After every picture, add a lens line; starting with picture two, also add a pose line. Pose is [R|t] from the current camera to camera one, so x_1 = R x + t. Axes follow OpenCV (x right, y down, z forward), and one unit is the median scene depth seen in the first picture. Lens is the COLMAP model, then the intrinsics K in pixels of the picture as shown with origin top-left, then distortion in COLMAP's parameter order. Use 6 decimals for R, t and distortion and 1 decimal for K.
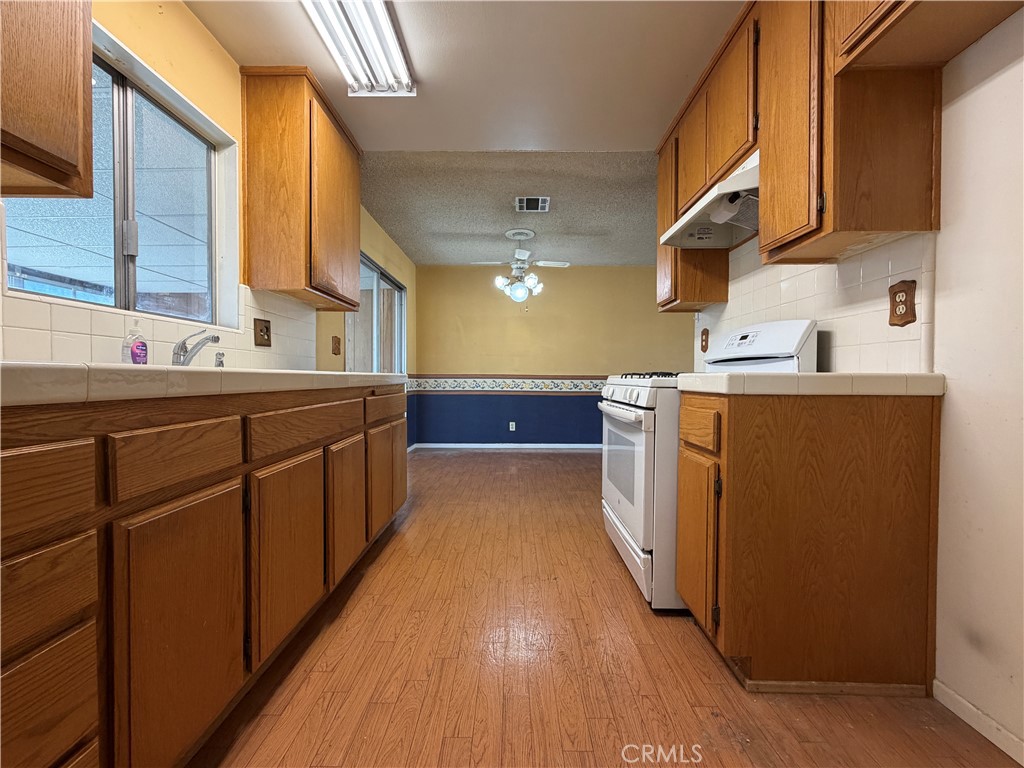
lens RADIAL K [[409.4, 0, 509.4], [0, 409.4, 384.8], [0, 0, 1]] dist [-0.000535, 0.000764]
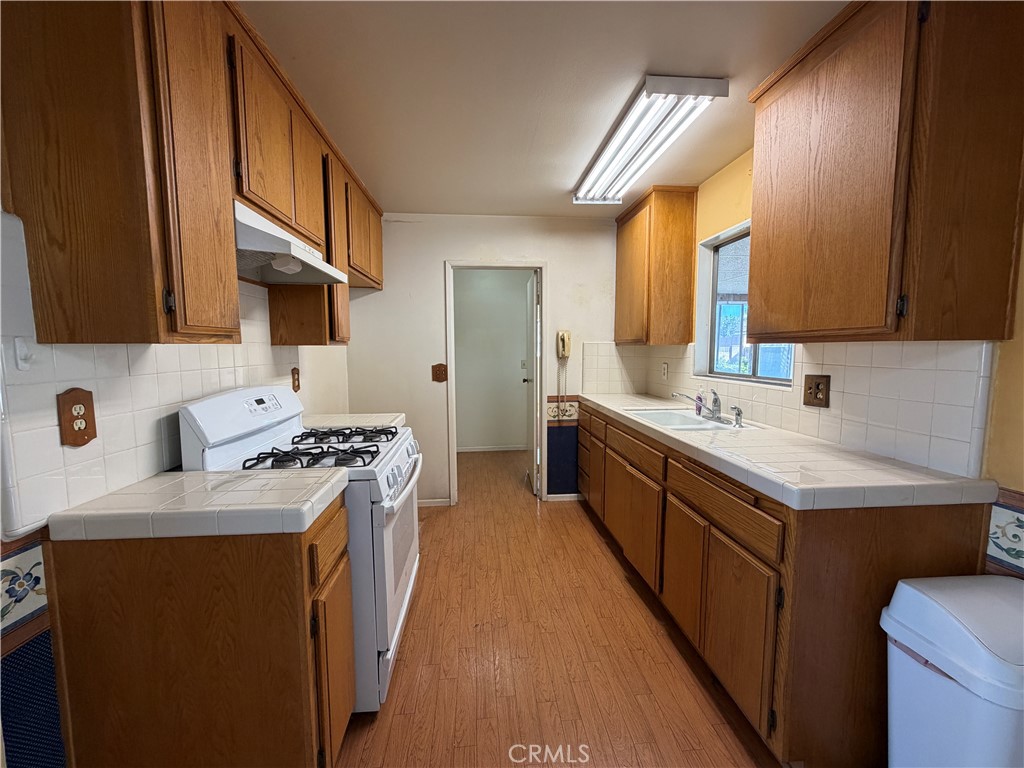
lens RADIAL K [[409.4, 0, 510.2], [0, 409.4, 383.7], [0, 0, 1]] dist [-0.000535, 0.000764]
pose [[-0.995144, 0.007934, -0.098114, 0.149064], [-0.002279, 0.994621, 0.103553, -0.305725], [0.098408, 0.103274, -0.989773, 2.379386]]
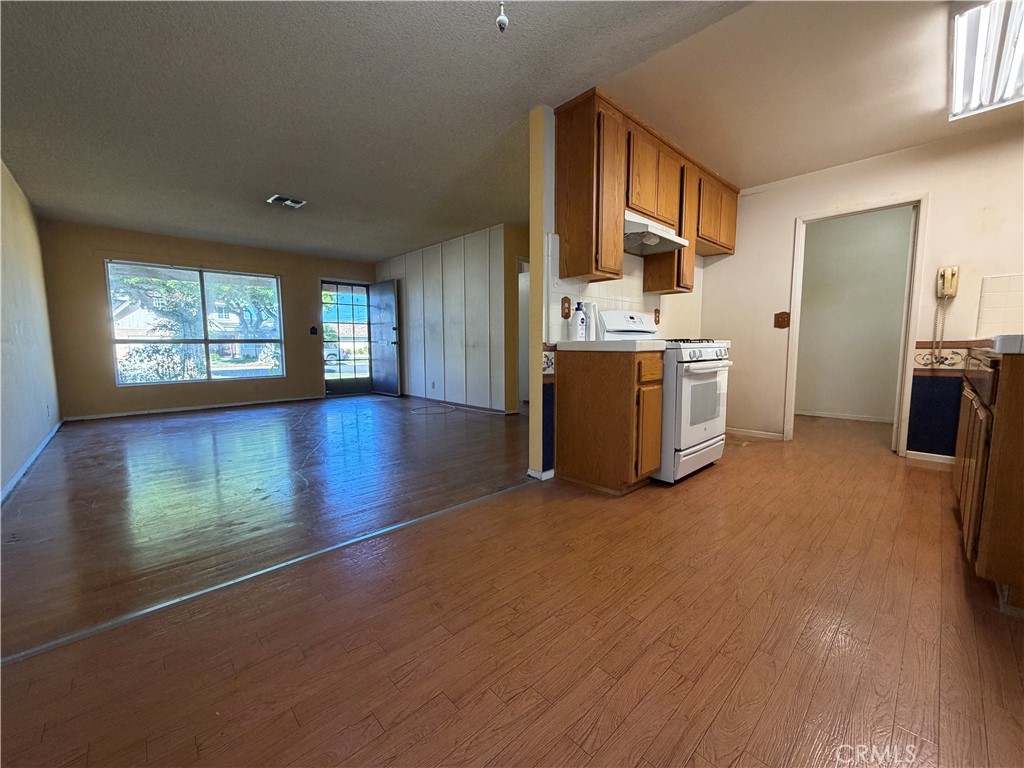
lens RADIAL K [[409.4, 0, 508.1], [0, 409.4, 384.7], [0, 0, 1]] dist [-0.000535, 0.000764]
pose [[-0.694729, -0.072899, 0.715568, -0.335513], [0.013810, 0.993315, 0.114603, -0.056010], [-0.719139, 0.089500, -0.689079, 3.092039]]
